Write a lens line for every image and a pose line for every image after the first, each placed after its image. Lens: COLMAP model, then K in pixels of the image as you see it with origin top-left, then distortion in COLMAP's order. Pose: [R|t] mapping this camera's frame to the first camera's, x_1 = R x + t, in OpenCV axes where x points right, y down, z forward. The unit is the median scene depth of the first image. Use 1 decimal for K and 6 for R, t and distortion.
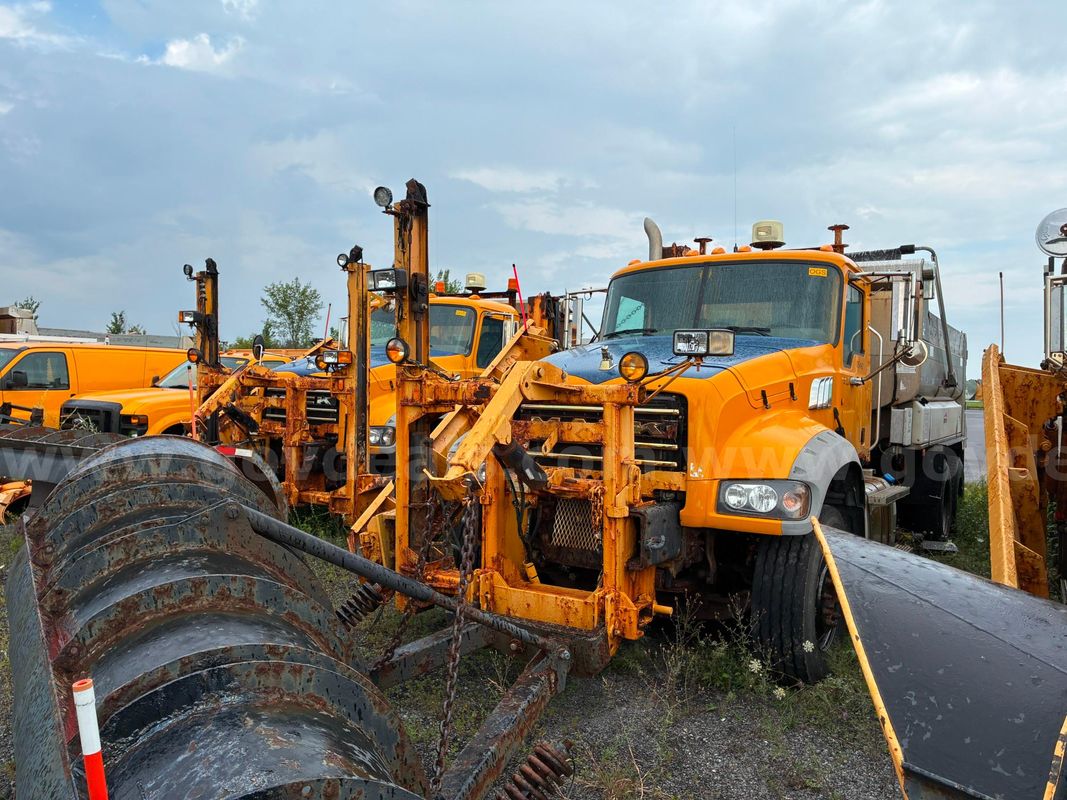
lens RADIAL K [[780.8, 0, 531.7], [0, 780.8, 423.4], [0, 0, 1]] dist [-0.000393, -0.241940]
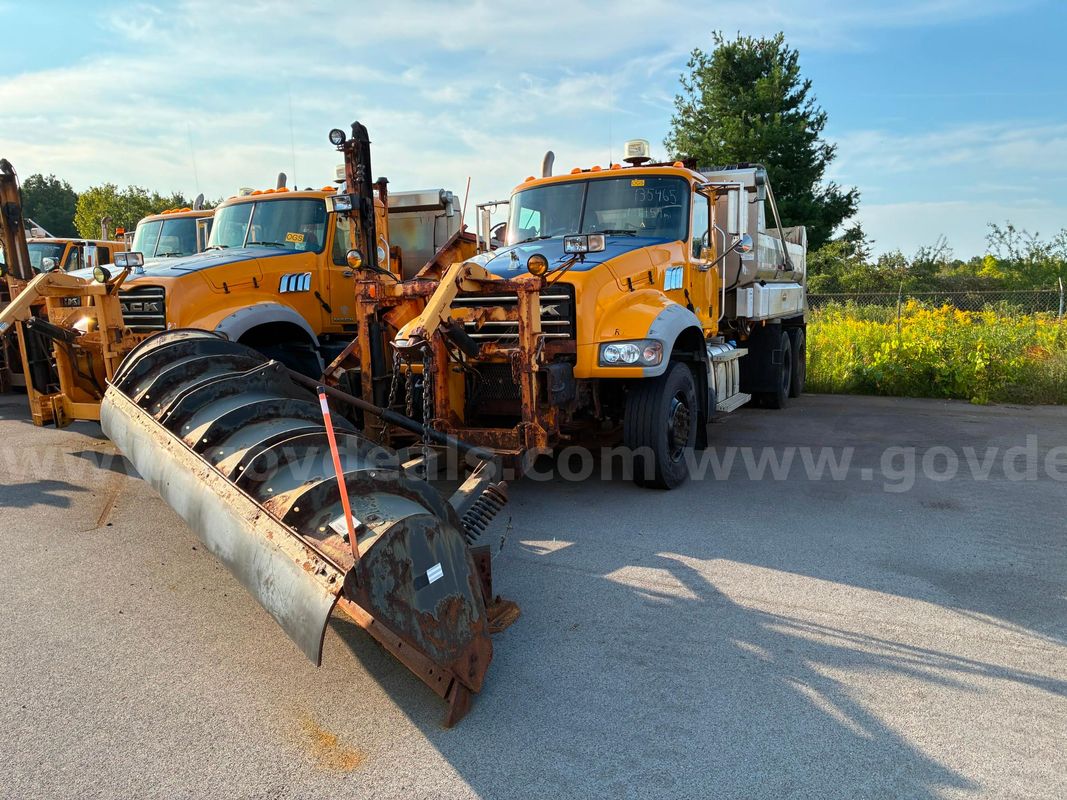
lens RADIAL K [[719.5, 0, 506.7], [0, 719.5, 403.8], [0, 0, 1]] dist [0.071754, -0.000242]
pose [[0.993658, -0.060544, 0.094758, -0.055476], [0.050069, 0.992752, 0.109258, 0.029353], [-0.100686, -0.103821, 0.989487, -0.276341]]
